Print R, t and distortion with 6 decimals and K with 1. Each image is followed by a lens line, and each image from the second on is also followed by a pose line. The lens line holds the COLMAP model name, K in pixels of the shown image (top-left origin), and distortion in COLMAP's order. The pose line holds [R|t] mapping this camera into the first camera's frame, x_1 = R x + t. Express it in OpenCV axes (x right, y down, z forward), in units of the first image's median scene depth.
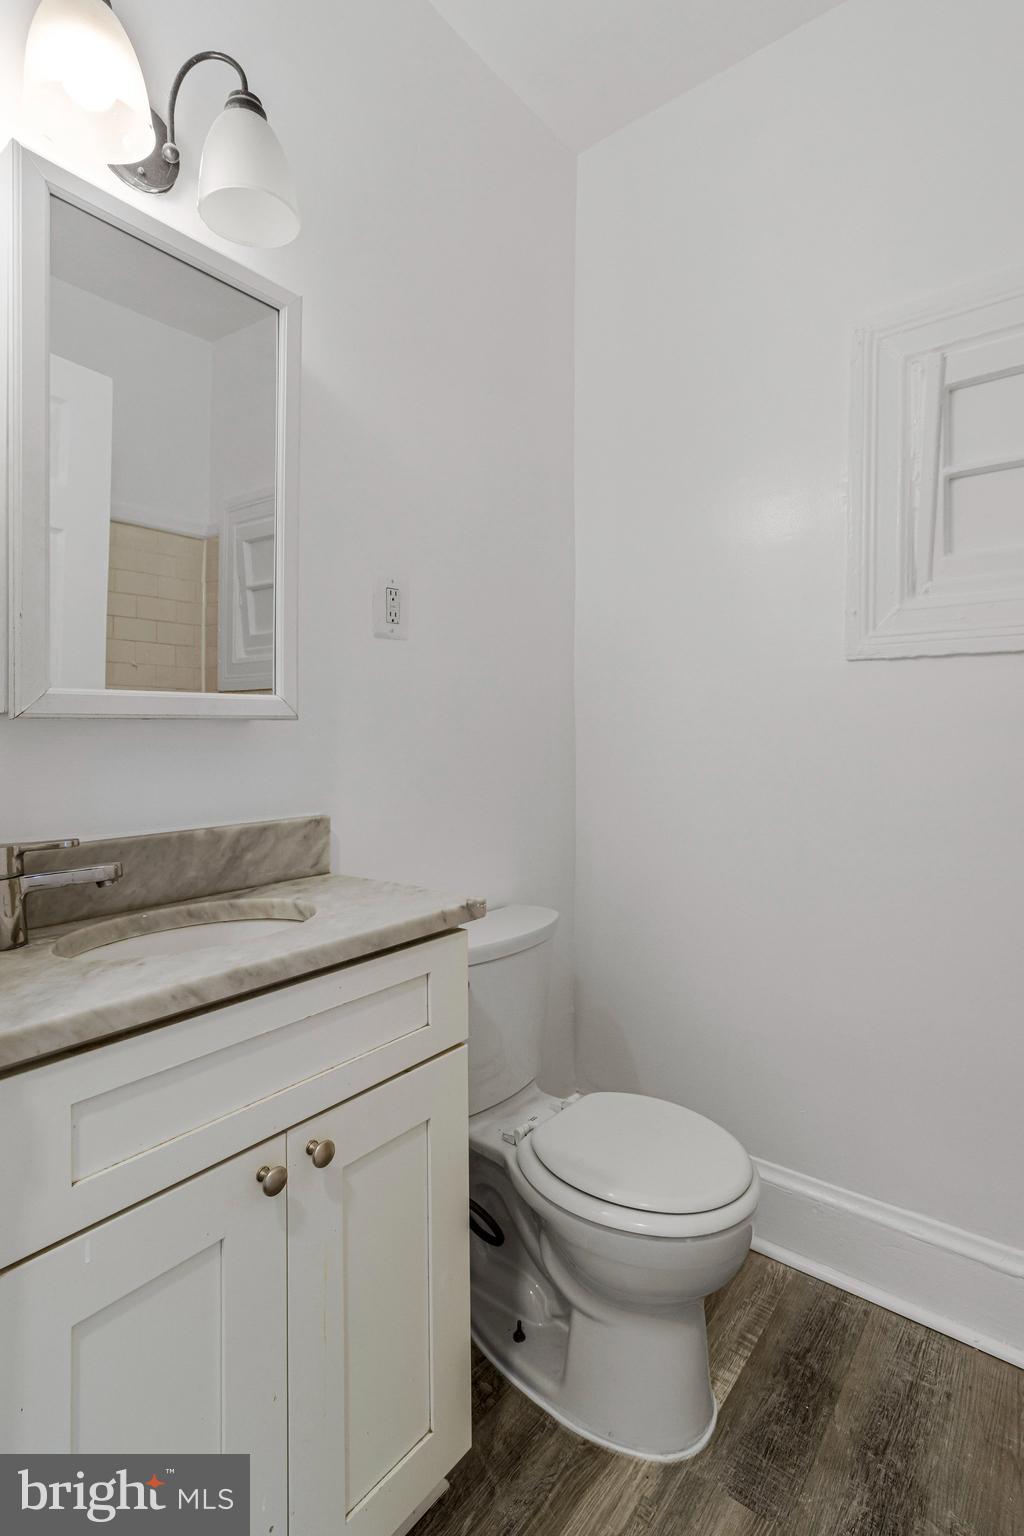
lens RADIAL K [[725.0, 0, 508.1], [0, 725.0, 737.2], [0, 0, 1]] dist [-0.000542, 0.003764]
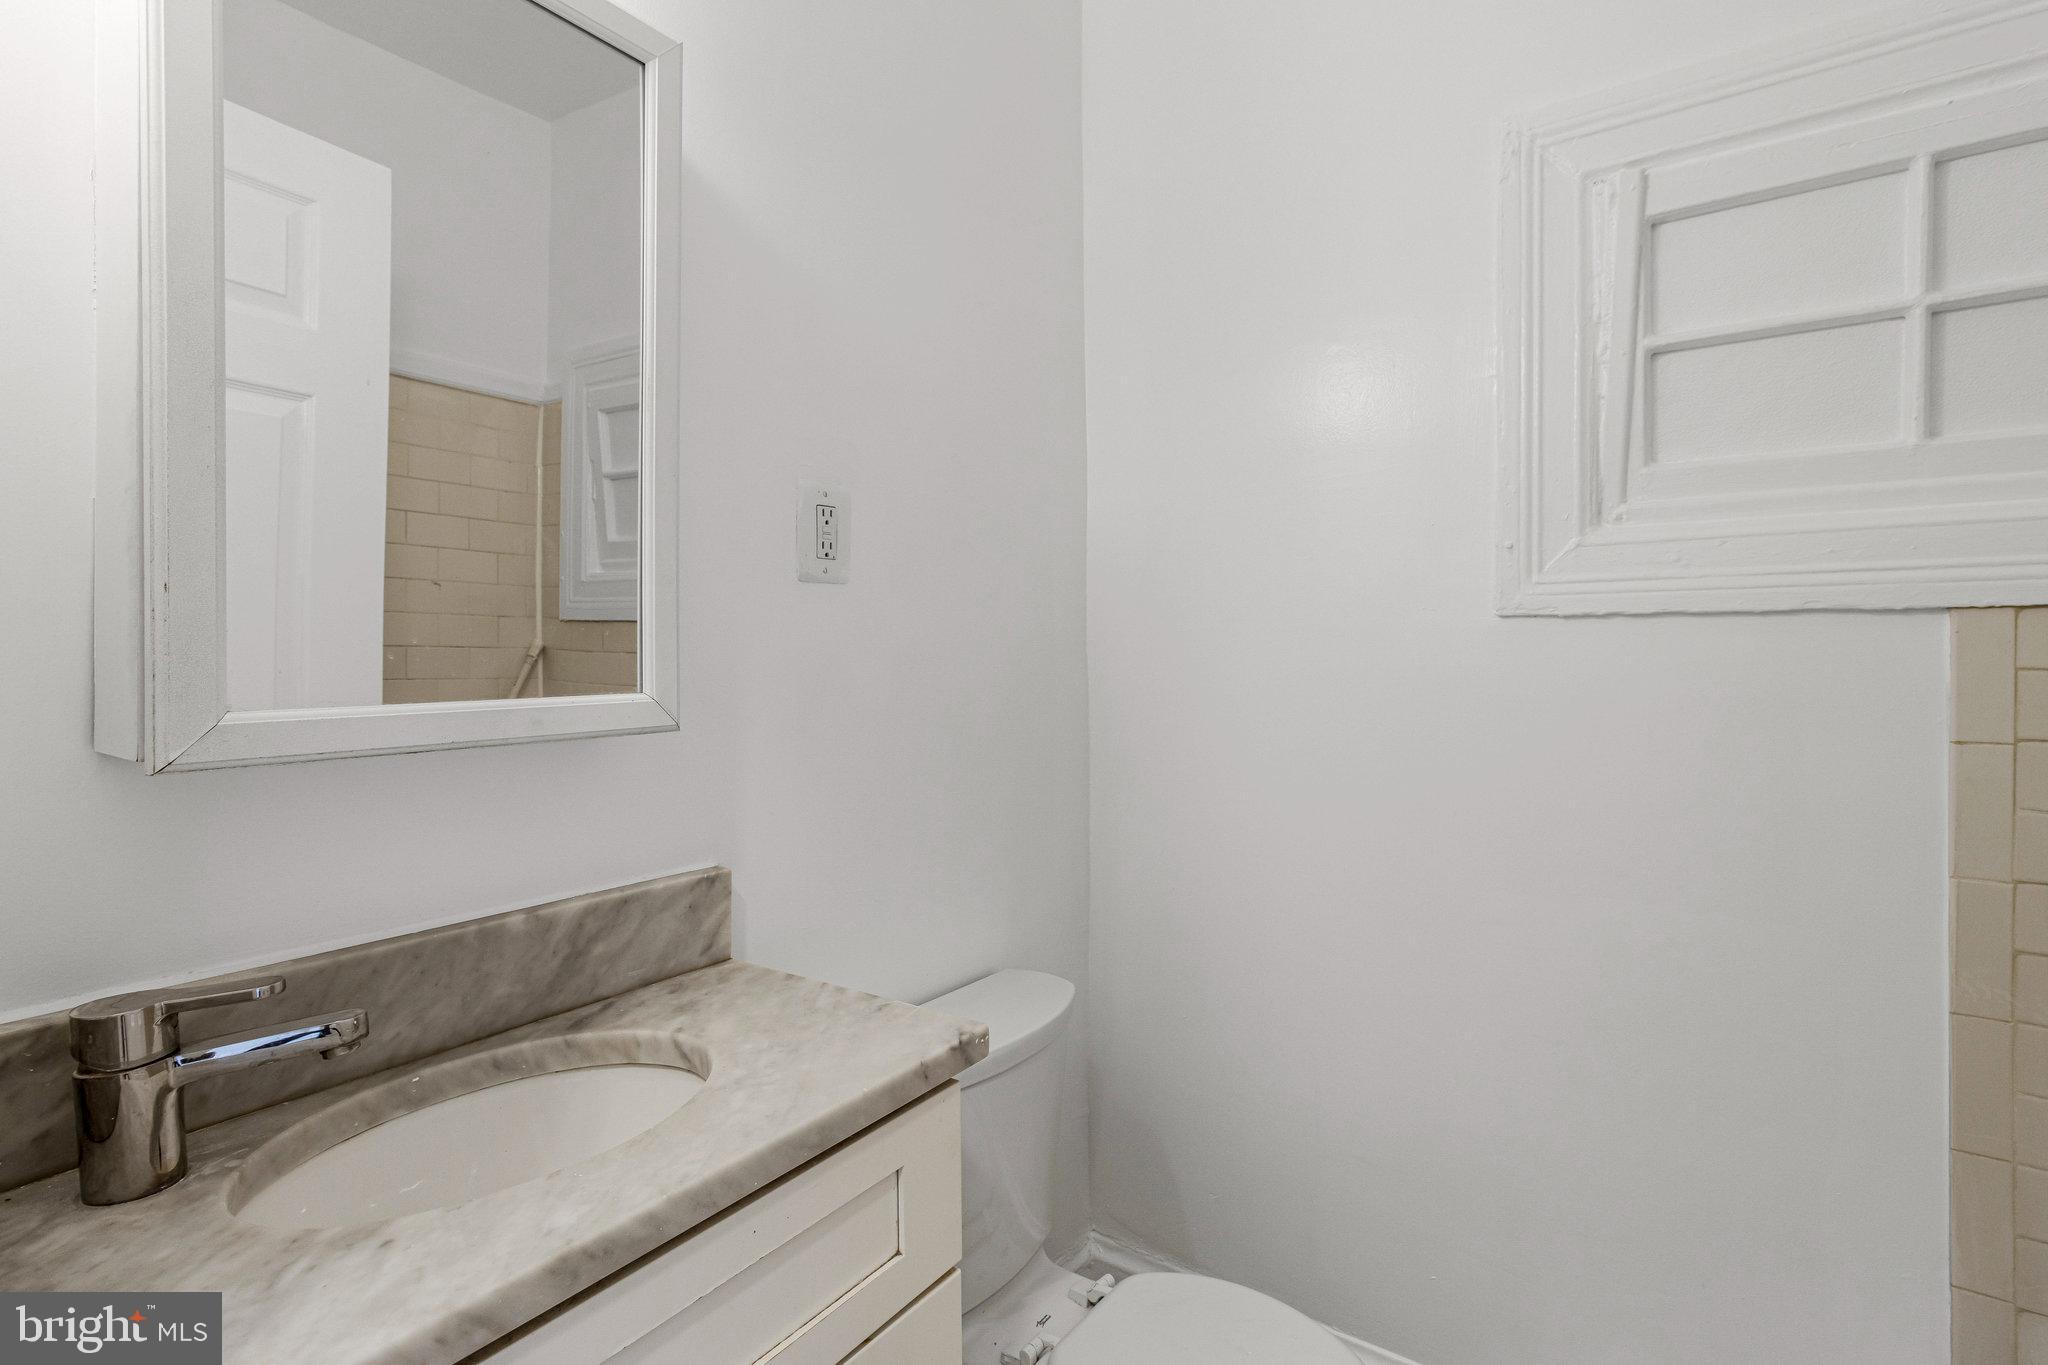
lens RADIAL K [[966.7, 0, 1024.8], [0, 966.7, 673.5], [0, 0, 1]] dist [-0.000542, 0.003764]
pose [[0.998001, -0.001218, 0.063188, -0.039020], [0.000867, 0.999984, 0.005583, -0.063350], [-0.063194, -0.005517, 0.997986, 0.131172]]
